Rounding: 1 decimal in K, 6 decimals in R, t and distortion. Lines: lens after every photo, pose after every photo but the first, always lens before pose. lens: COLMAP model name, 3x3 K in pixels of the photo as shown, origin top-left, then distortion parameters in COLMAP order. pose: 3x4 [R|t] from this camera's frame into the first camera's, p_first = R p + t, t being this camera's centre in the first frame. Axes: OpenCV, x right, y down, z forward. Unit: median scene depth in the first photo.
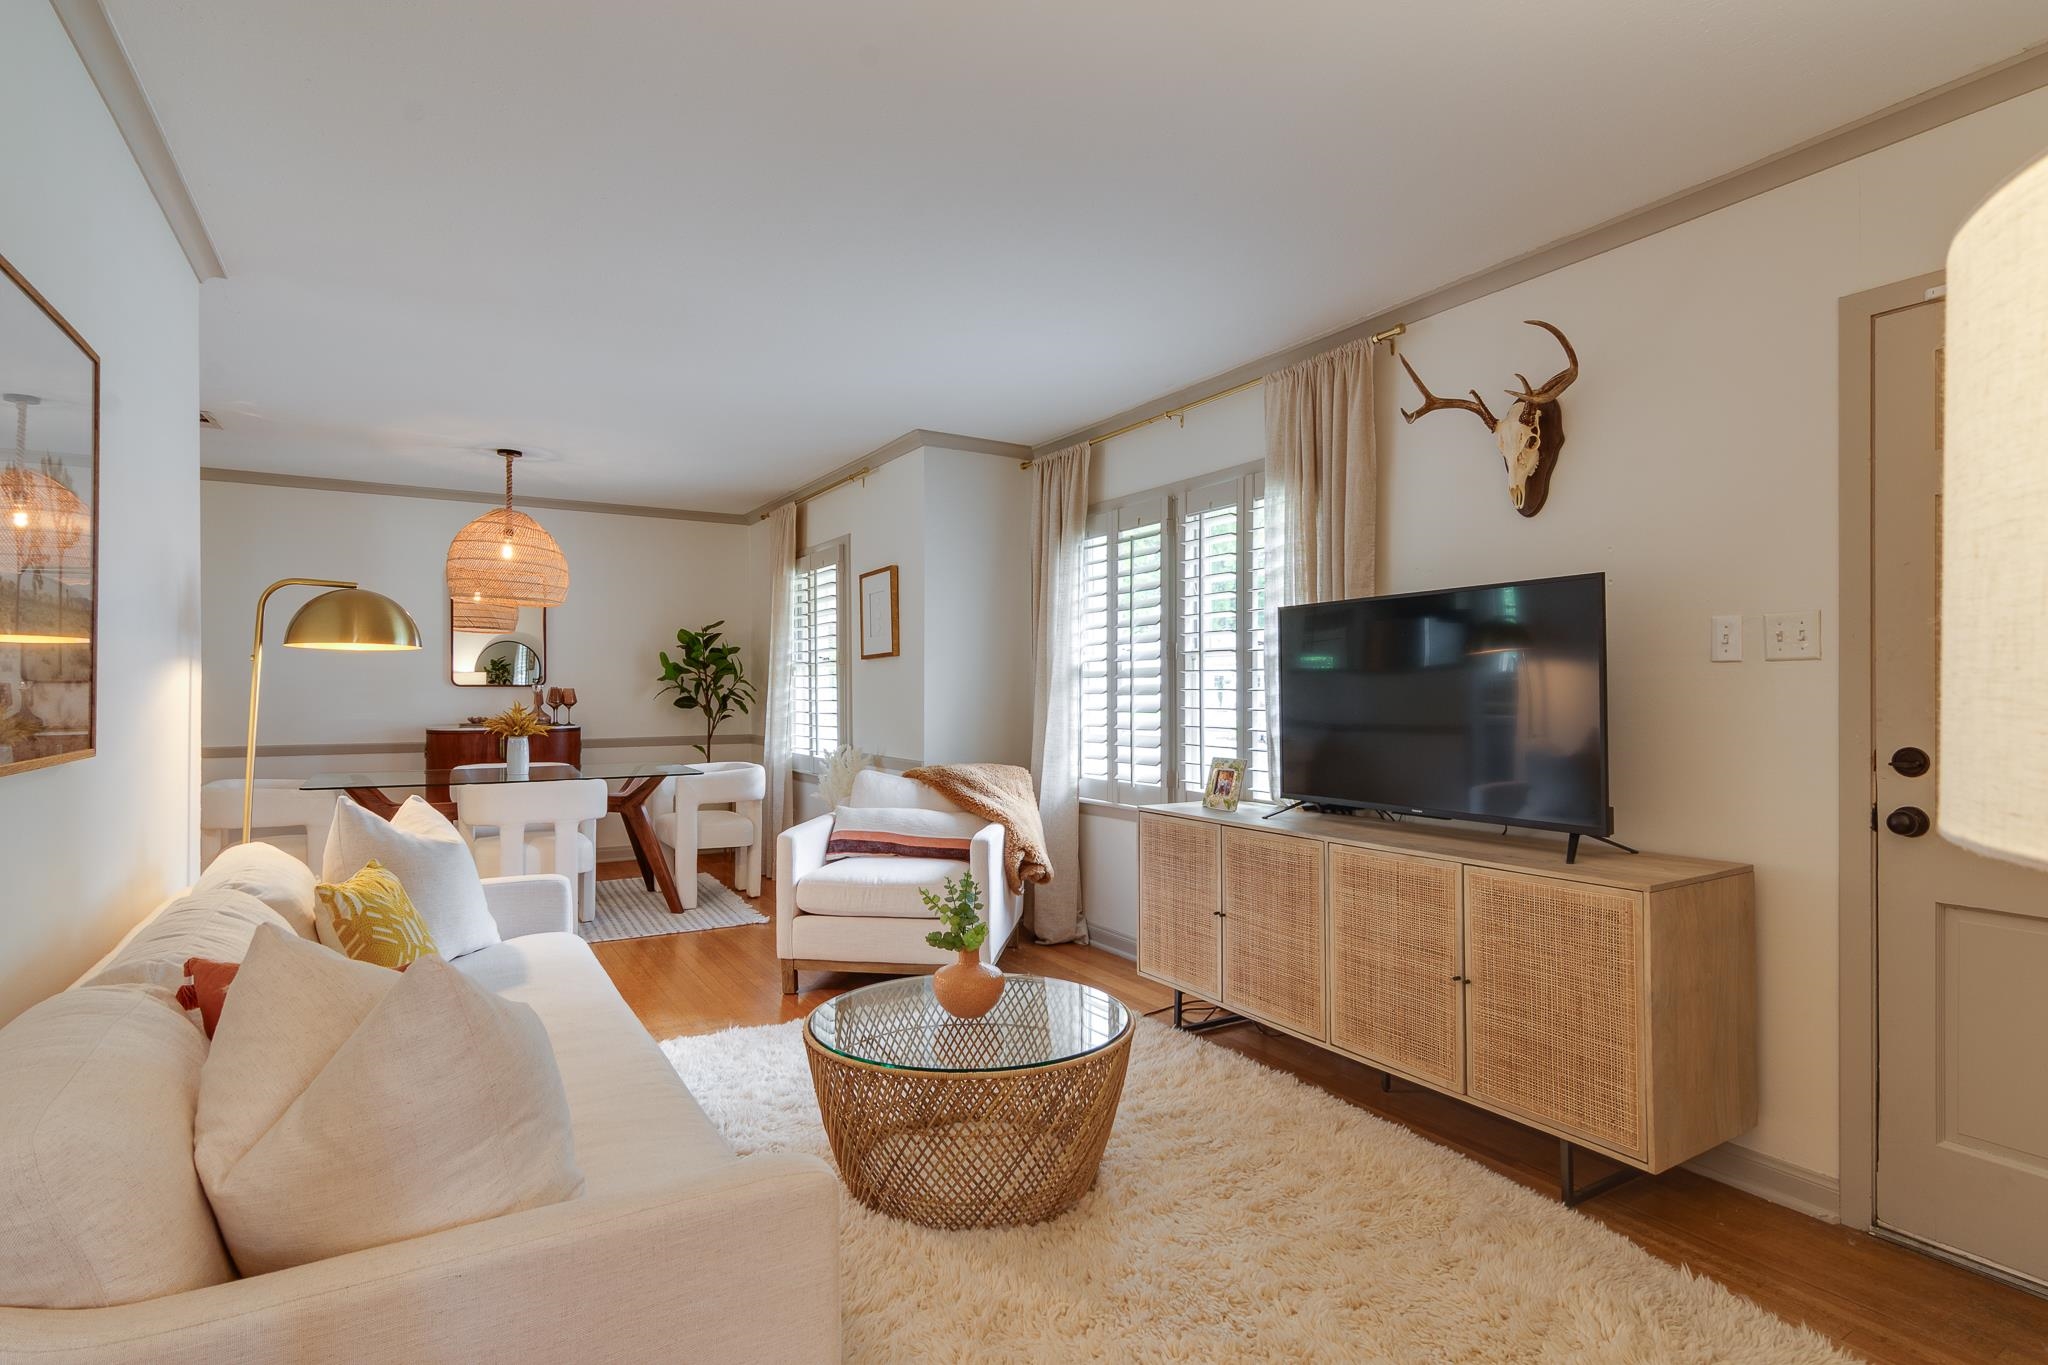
lens RADIAL K [[1003.7, 0, 1003.9], [0, 1003.7, 688.5], [0, 0, 1]] dist [-0.003647, 0.002554]
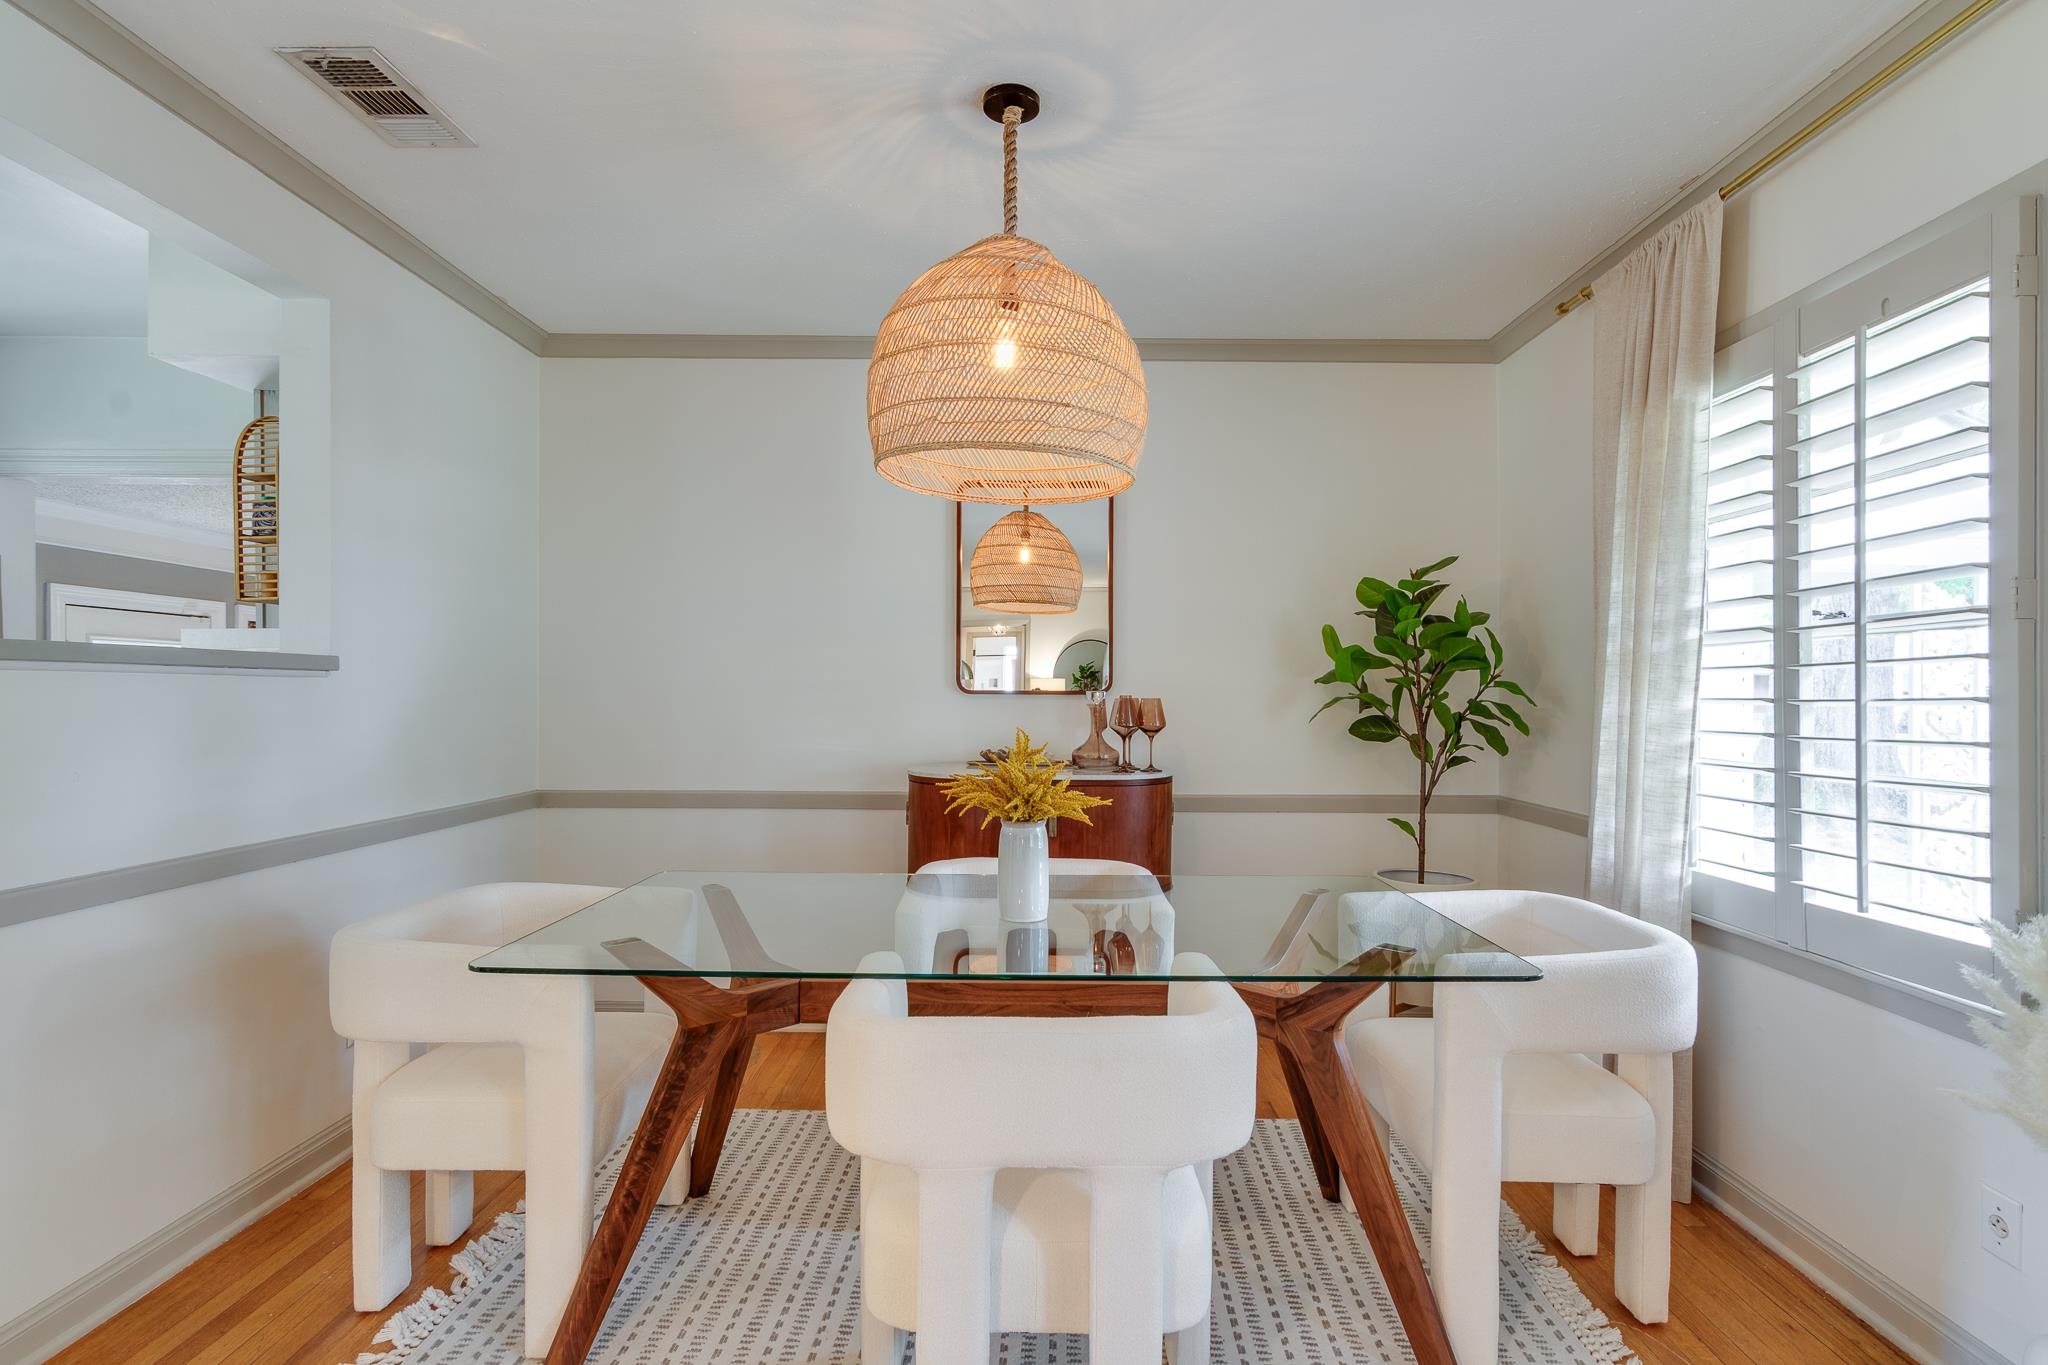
lens RADIAL K [[1003.7, 0, 1055.7], [0, 1003.7, 705.7], [0, 0, 1]] dist [-0.003647, 0.002554]
pose [[0.870154, 0.007908, -0.492716, -0.225042], [-0.004742, 0.999959, 0.007673, 0.000062], [0.492757, -0.004341, 0.870156, 0.532721]]
